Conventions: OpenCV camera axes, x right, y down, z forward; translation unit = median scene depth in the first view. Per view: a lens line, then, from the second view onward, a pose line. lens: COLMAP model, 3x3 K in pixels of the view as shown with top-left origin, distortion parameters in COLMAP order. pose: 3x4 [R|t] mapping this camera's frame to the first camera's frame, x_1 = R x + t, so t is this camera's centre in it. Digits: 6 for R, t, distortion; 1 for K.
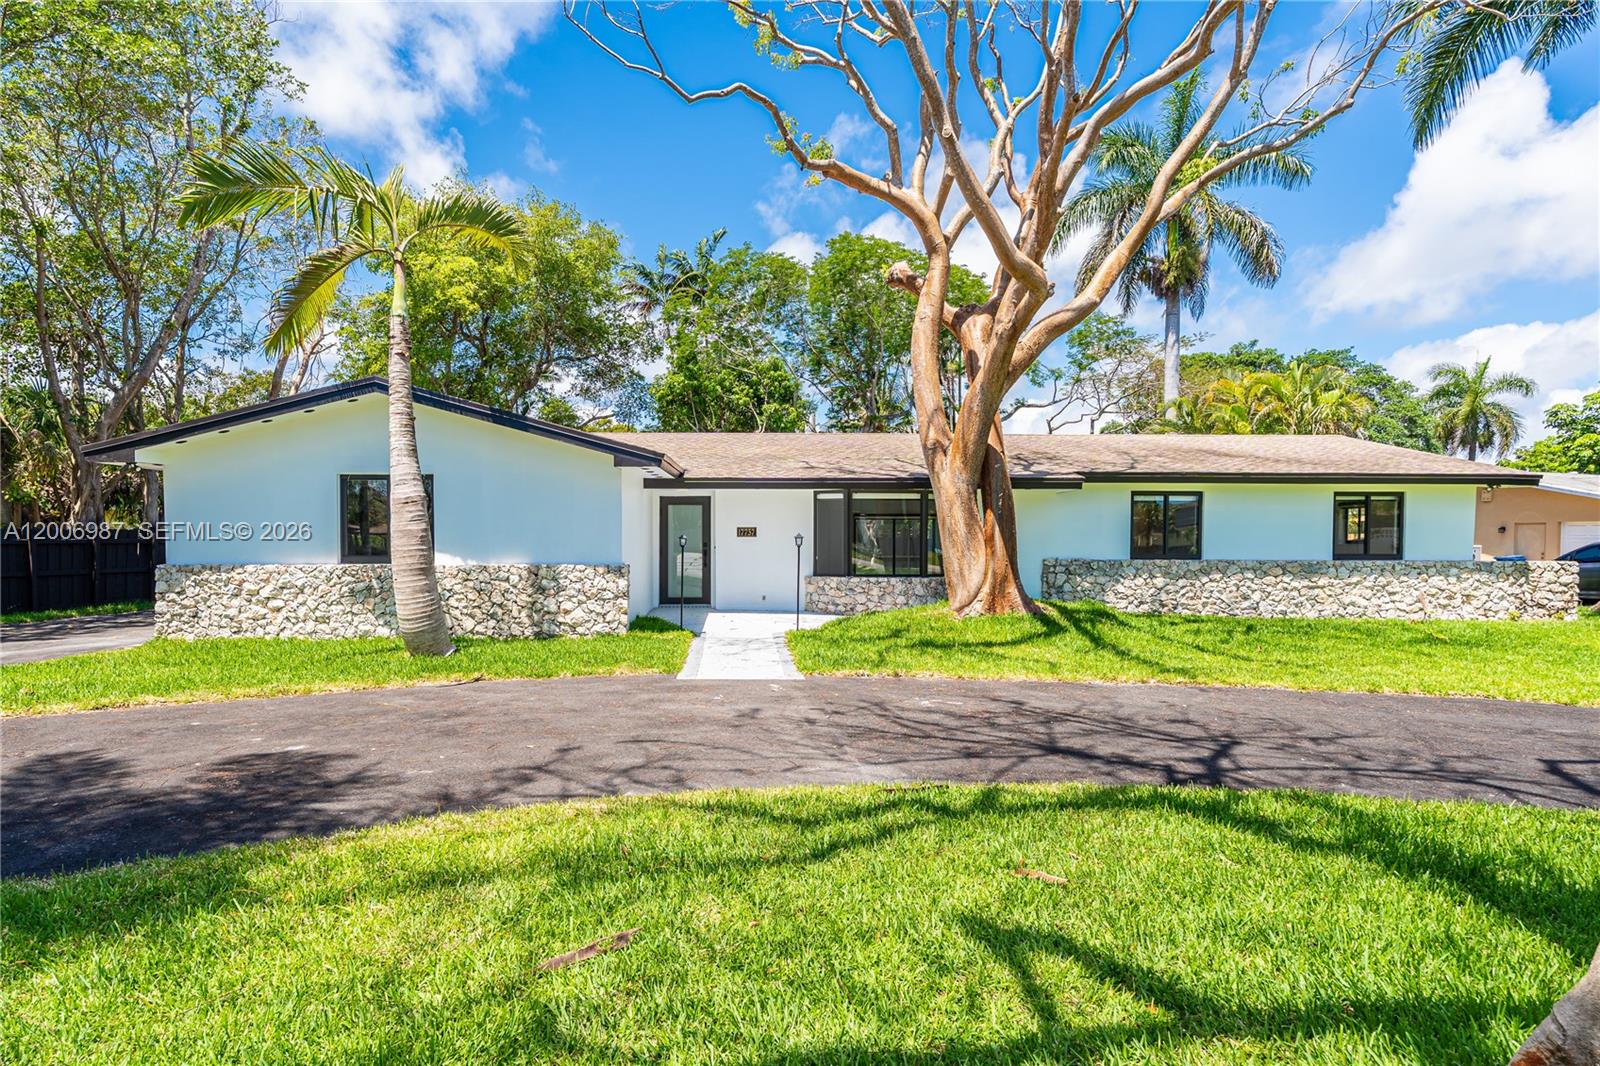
lens RADIAL K [[830.5, 0, 802.9], [0, 830.5, 540.0], [0, 0, 1]] dist [-0.000885, -0.000705]
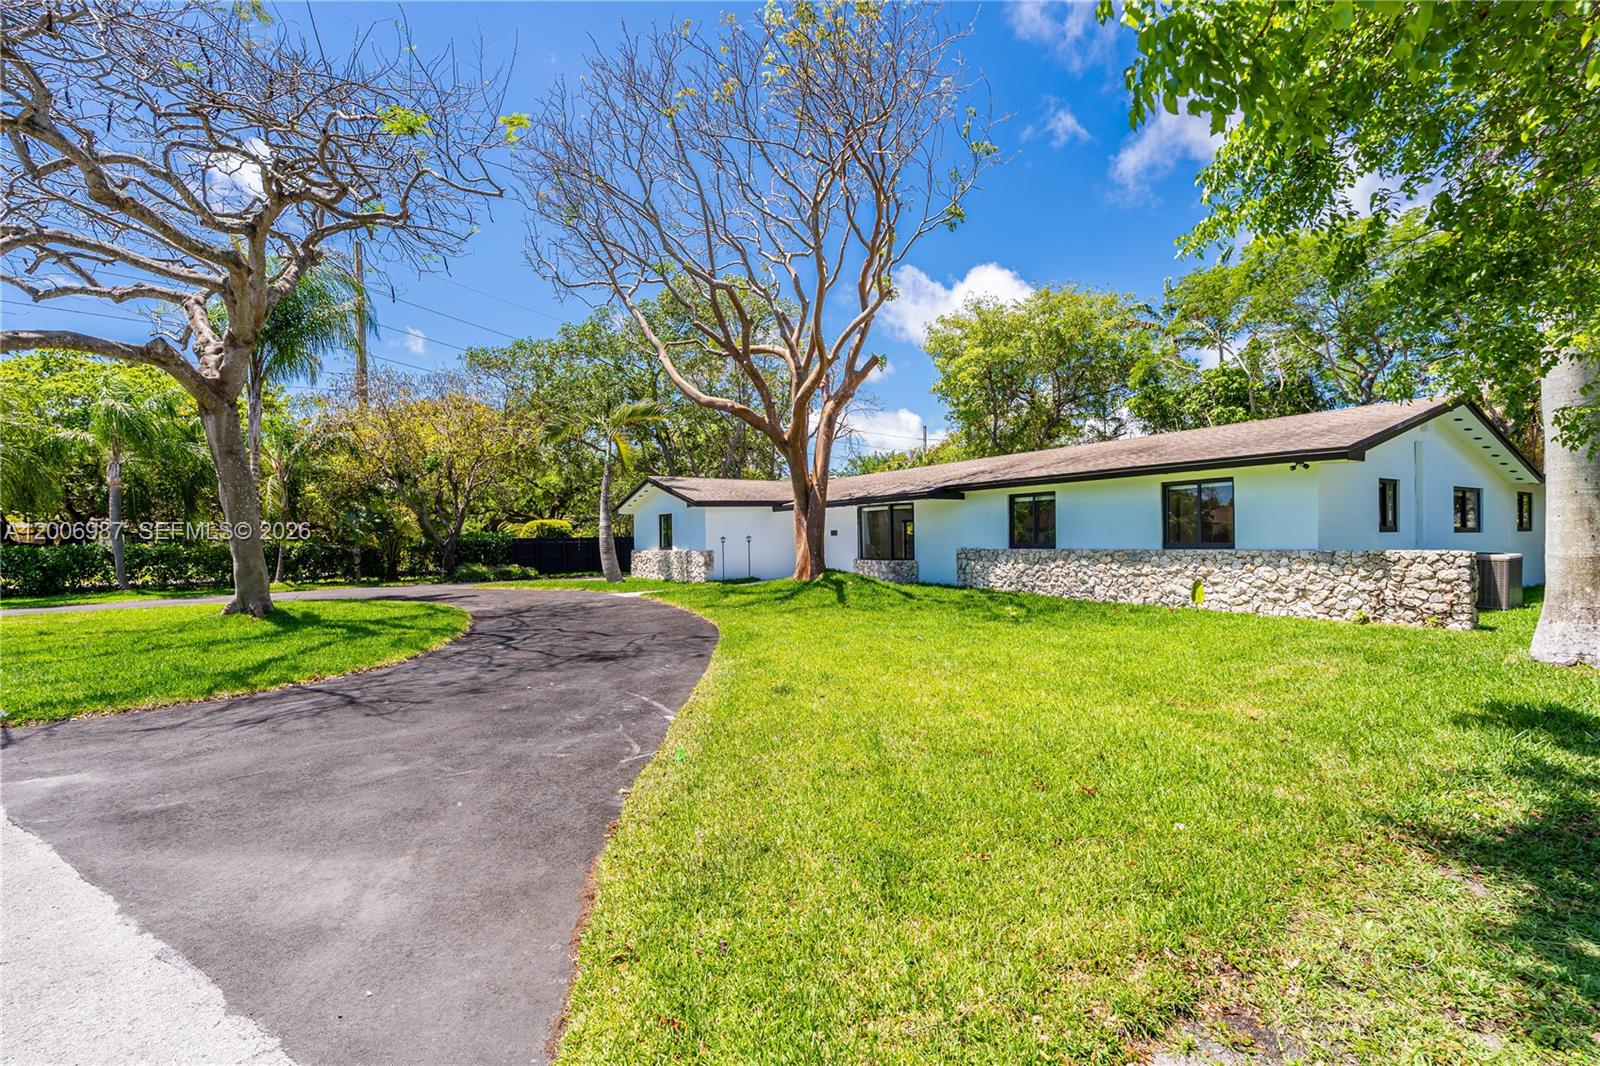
lens RADIAL K [[716.7, 0, 799.5], [0, 716.7, 537.9], [0, 0, 1]] dist [0.002760, 0.000086]
pose [[0.534733, -0.014099, -0.844903, 1.153259], [0.025317, 0.999679, -0.000659, 0.000075], [0.844642, -0.021038, 0.534919, 0.156564]]
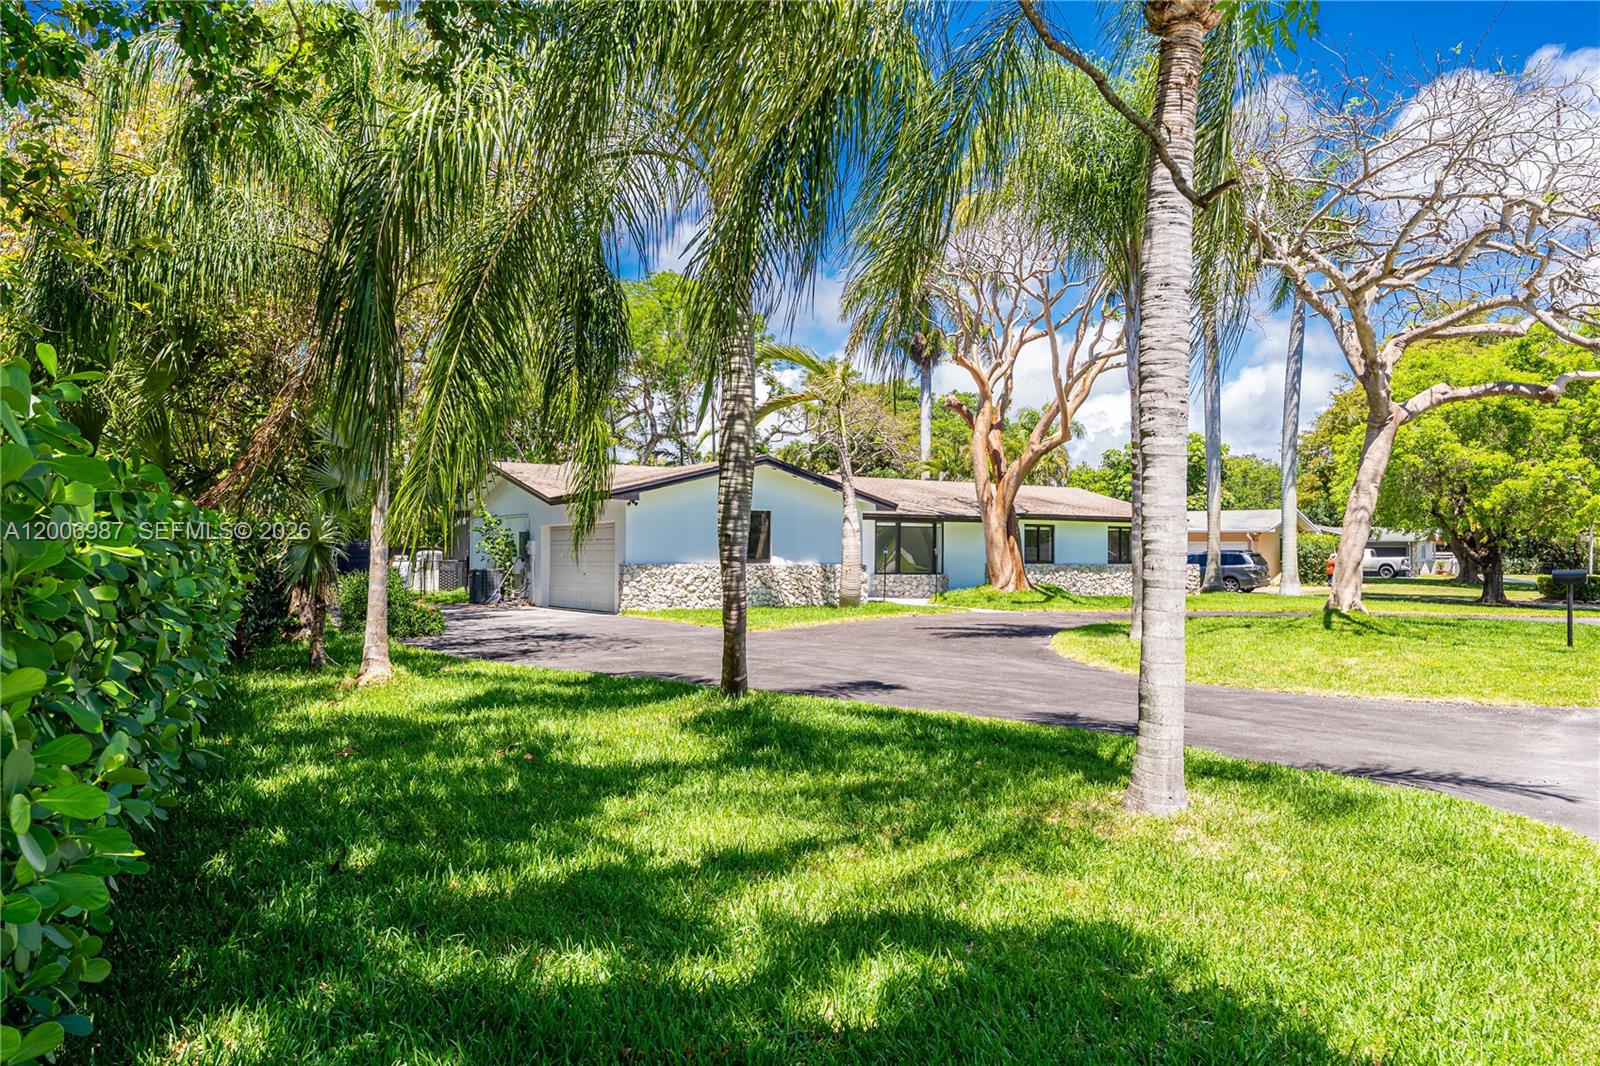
lens RADIAL K [[1184.9, 0, 797.6], [0, 1184.9, 534.7], [0, 0, 1]] dist [-0.003832, -0.000104]
pose [[0.849428, 0.013291, 0.527538, -1.310296], [-0.004155, 0.999820, -0.018500, 0.011113], [-0.527689, 0.013523, 0.849330, -0.843286]]
